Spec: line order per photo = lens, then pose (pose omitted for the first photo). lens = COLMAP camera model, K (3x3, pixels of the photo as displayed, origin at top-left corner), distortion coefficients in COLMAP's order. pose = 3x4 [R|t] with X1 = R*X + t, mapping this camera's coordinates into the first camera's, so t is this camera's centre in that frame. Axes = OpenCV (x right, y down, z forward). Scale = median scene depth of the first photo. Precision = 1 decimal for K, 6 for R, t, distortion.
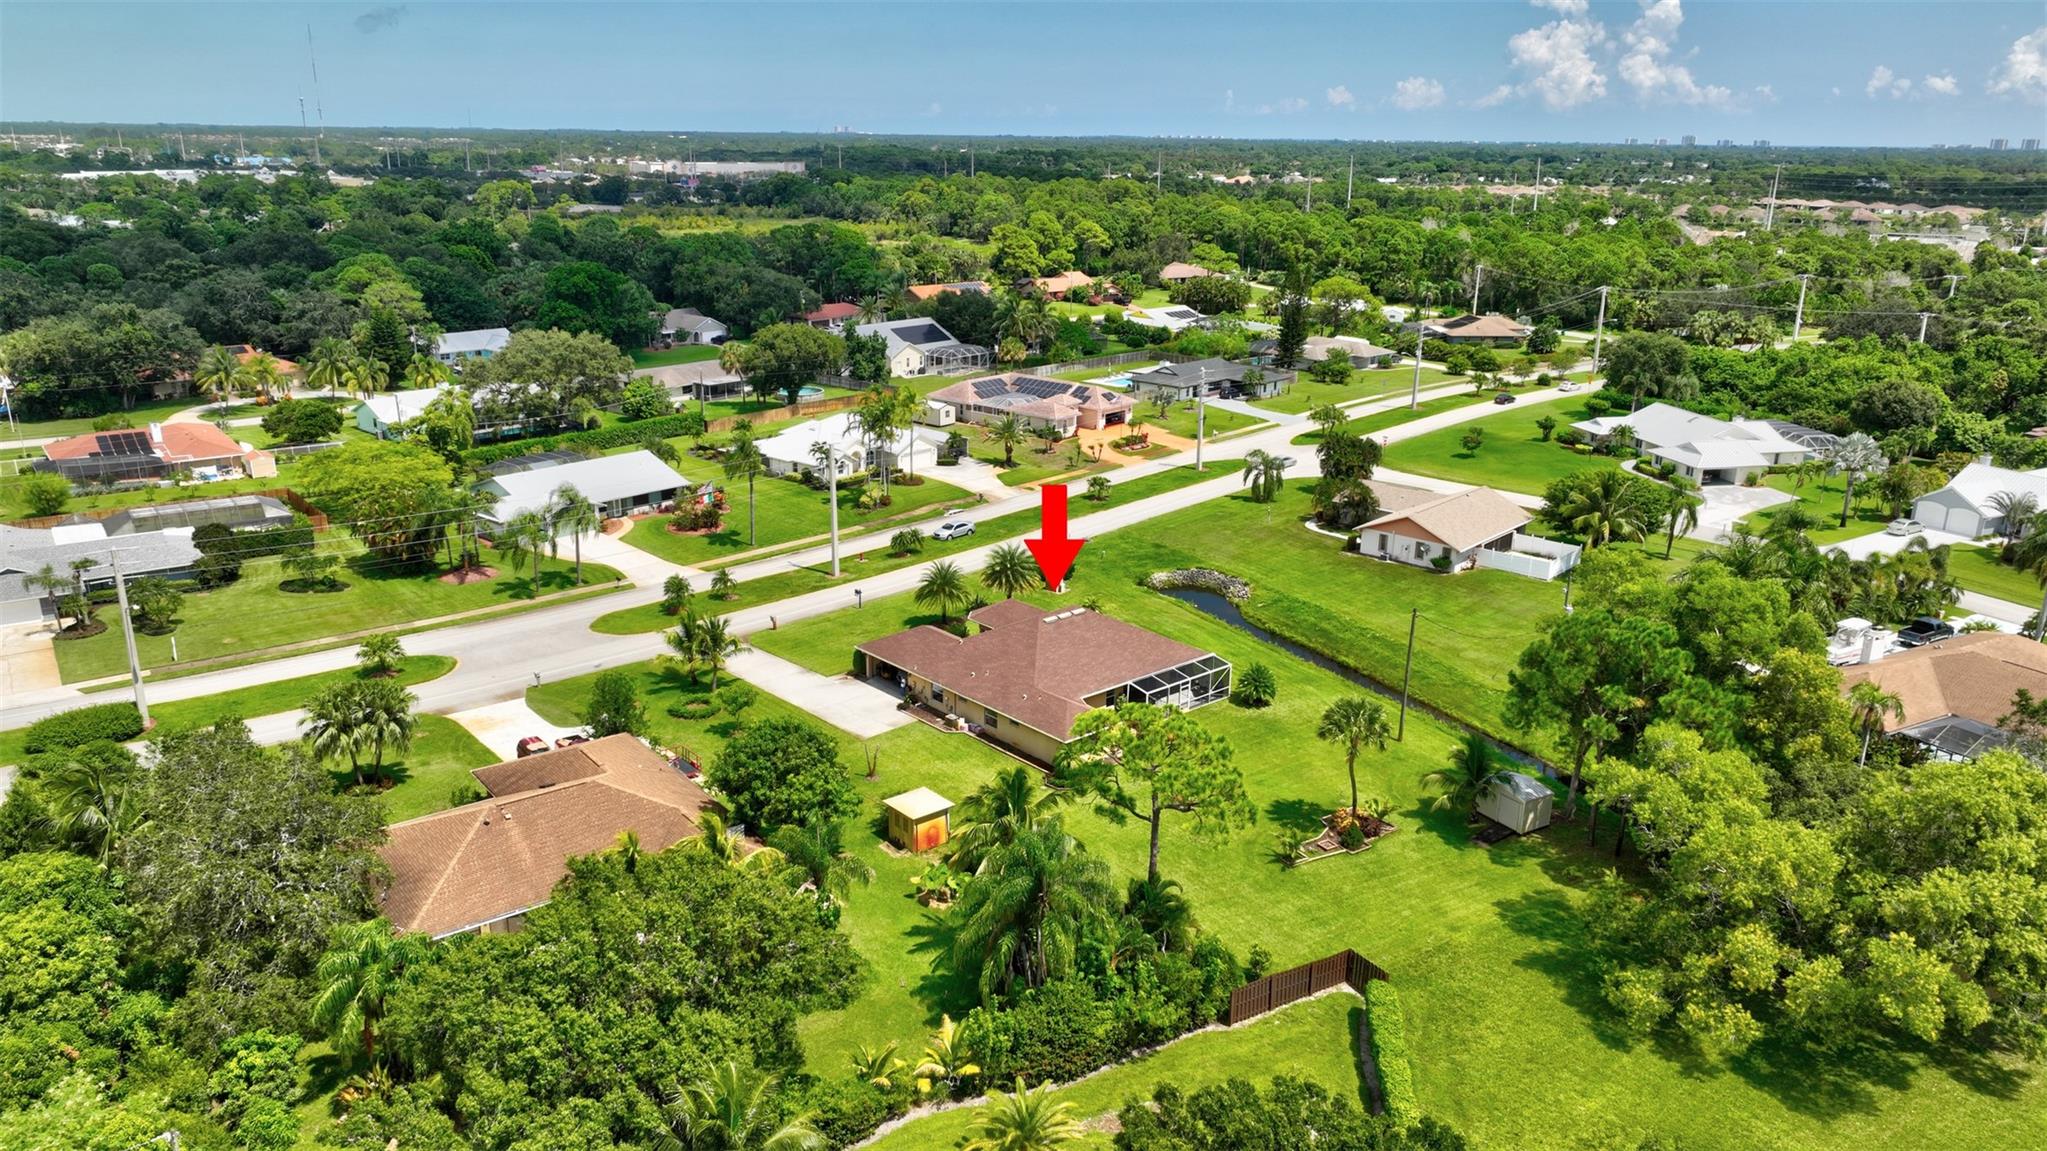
lens RADIAL K [[1455.7, 0, 1032.3], [0, 1455.7, 535.6], [0, 0, 1]] dist [-0.008612, 0.026908]
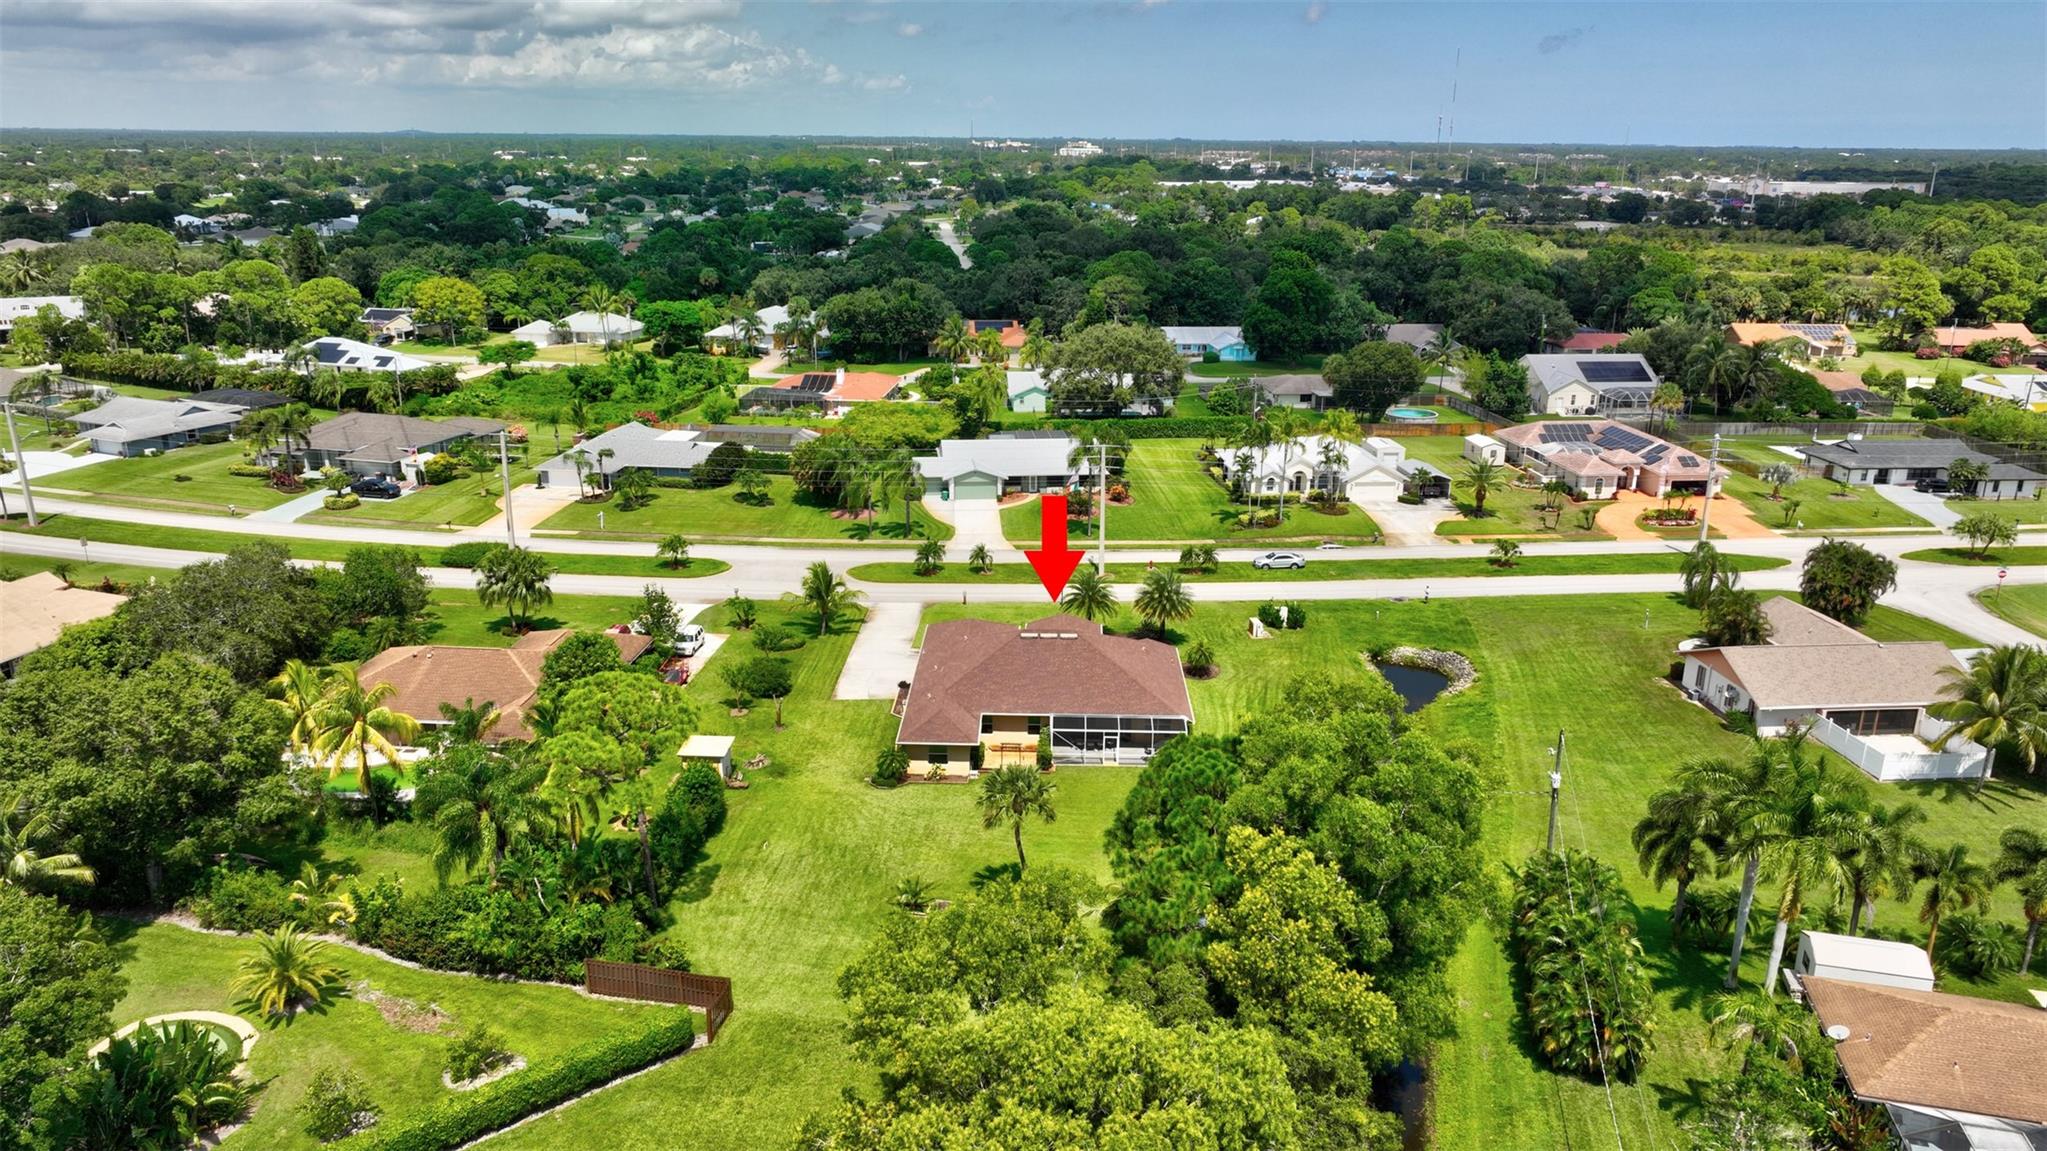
lens RADIAL K [[1455.7, 0, 1020.8], [0, 1455.7, 575.5], [0, 0, 1]] dist [-0.008612, 0.026908]
pose [[0.730091, 0.194965, -0.654947, 0.367487], [-0.185611, 0.978982, 0.084516, -0.035473], [0.657659, 0.059861, 0.750934, 0.156340]]
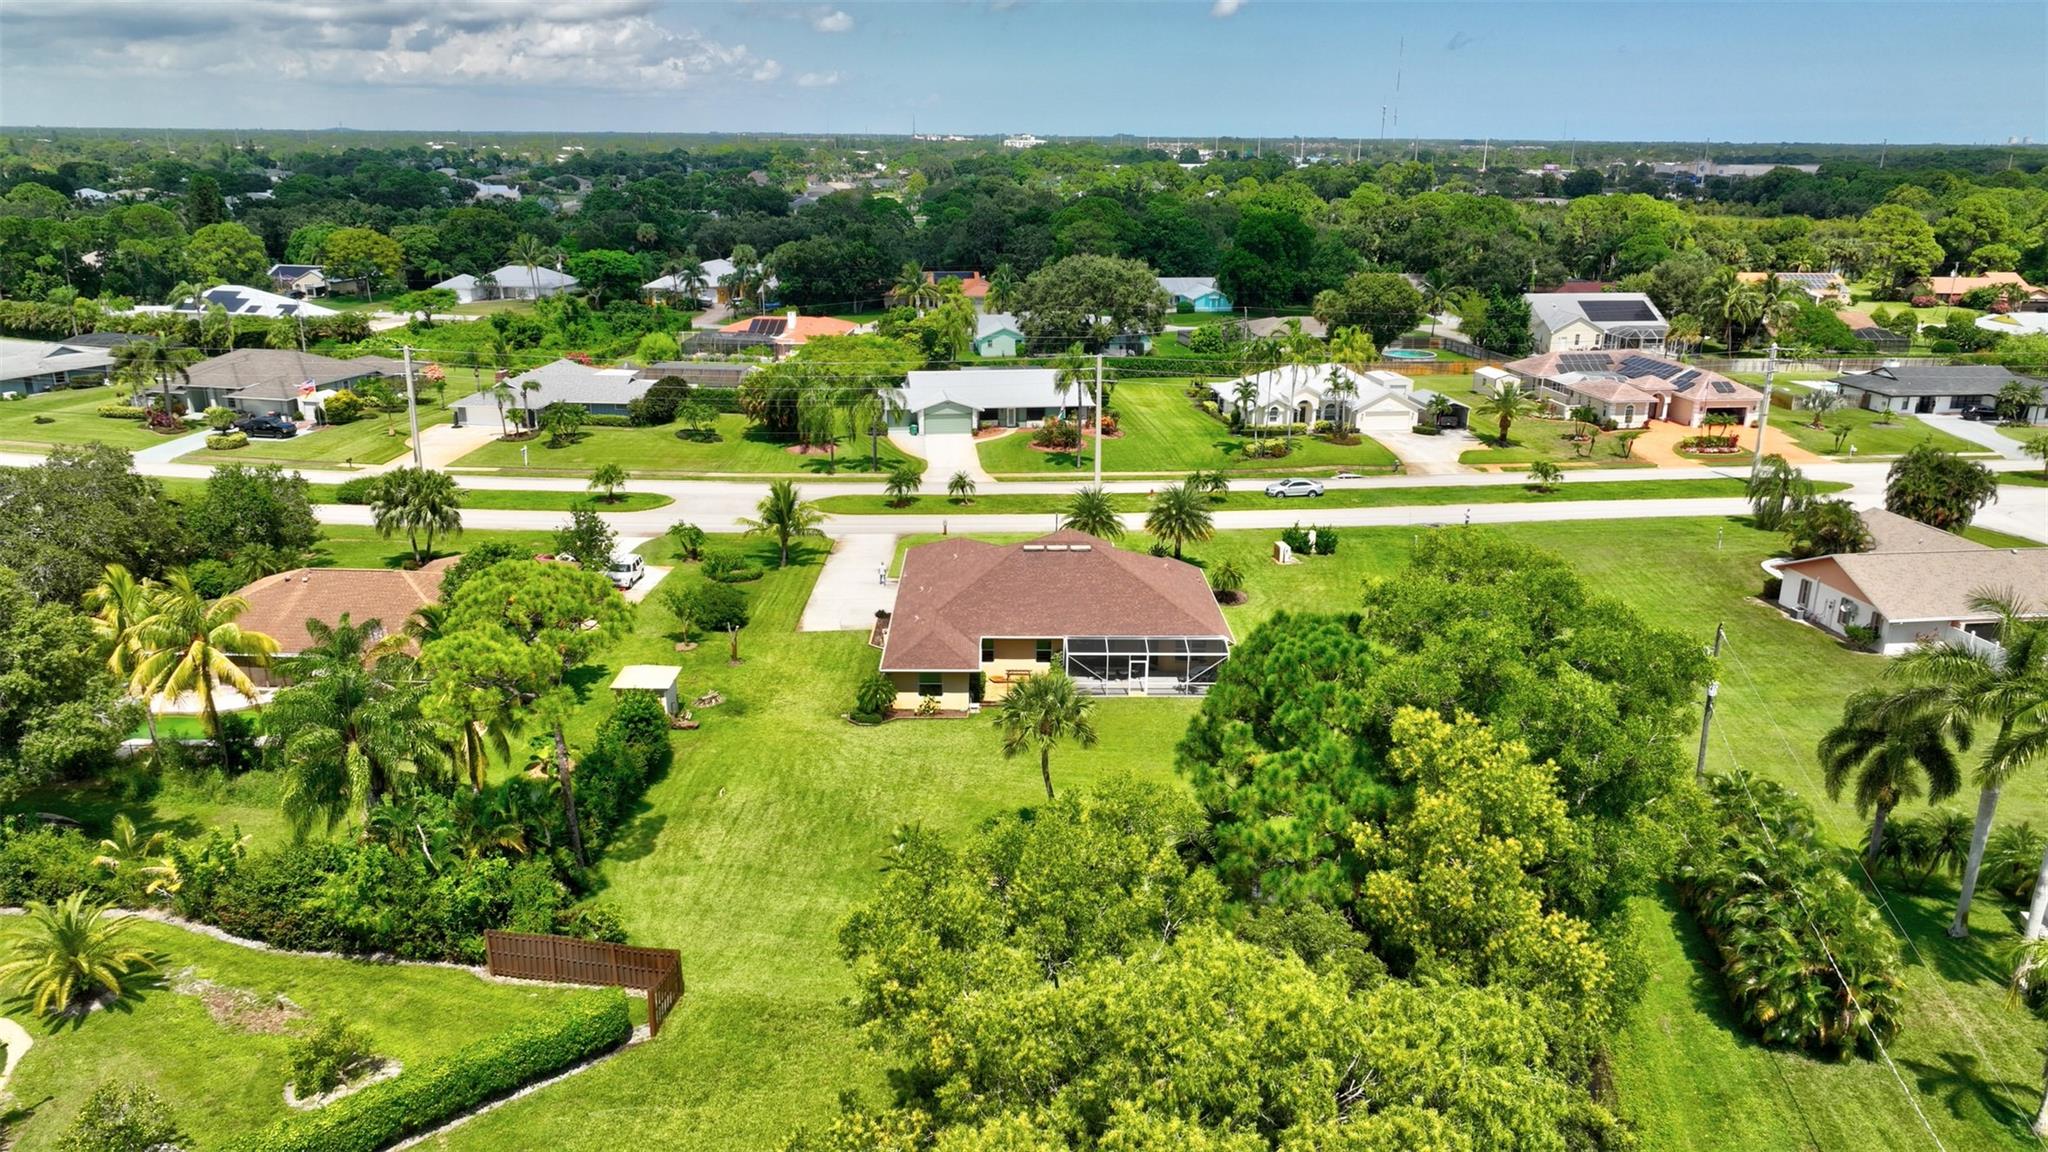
lens RADIAL K [[1456.4, 0, 1025.9], [0, 1456.4, 578.8], [0, 0, 1]] dist [-0.008612, 0.026908]
pose [[0.757983, 0.188069, -0.624573, 0.301164], [-0.177244, 0.980889, 0.080257, 0.006474], [0.627731, 0.049868, 0.776832, 0.214005]]
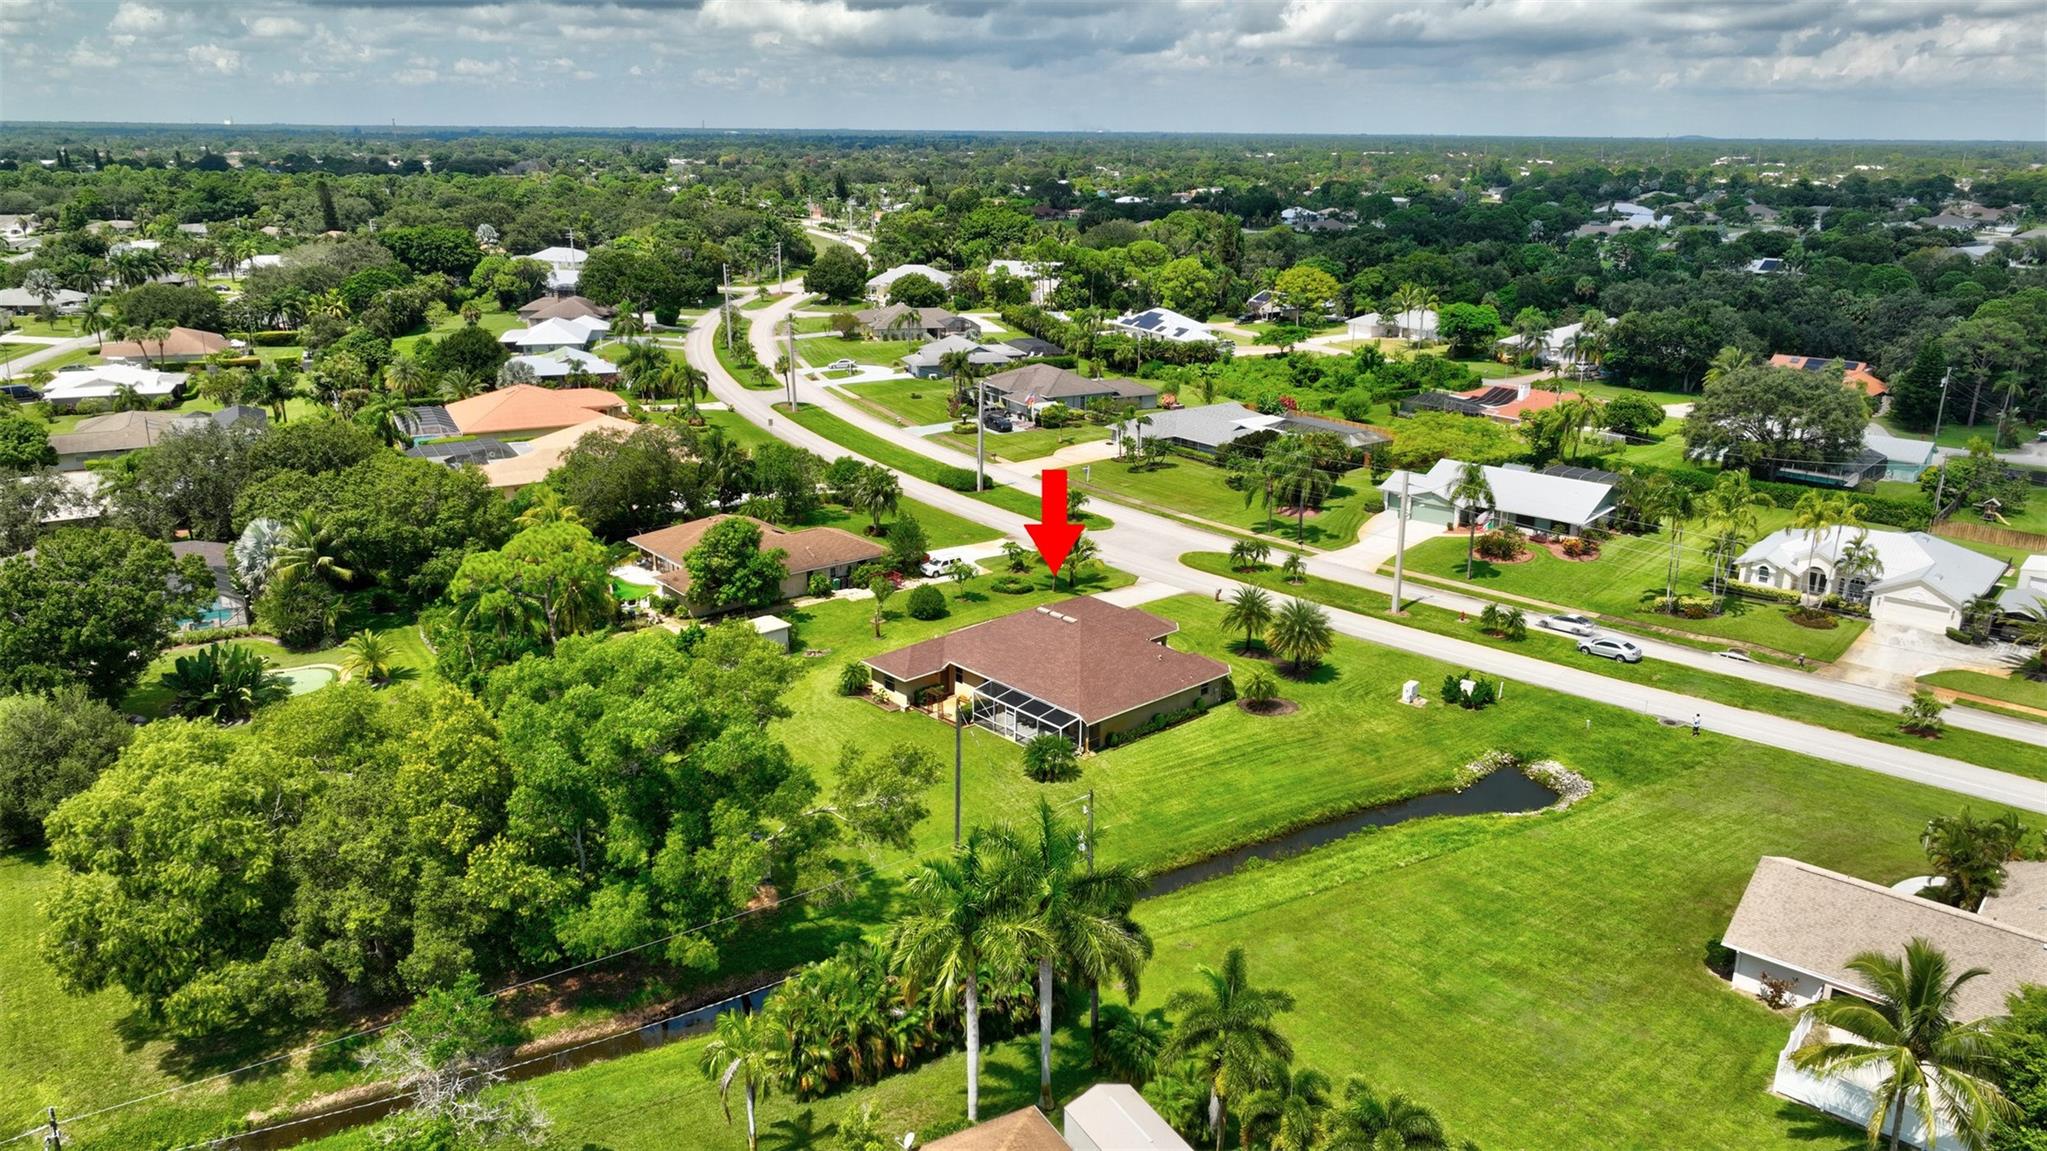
lens RADIAL K [[1455.7, 0, 1008.6], [0, 1455.7, 577.0], [0, 0, 1]] dist [-0.008612, 0.026908]
pose [[0.008632, 0.286551, -0.958026, 0.562301], [-0.280296, 0.920347, 0.272756, -0.133733], [0.959875, 0.266176, 0.088264, 0.513742]]
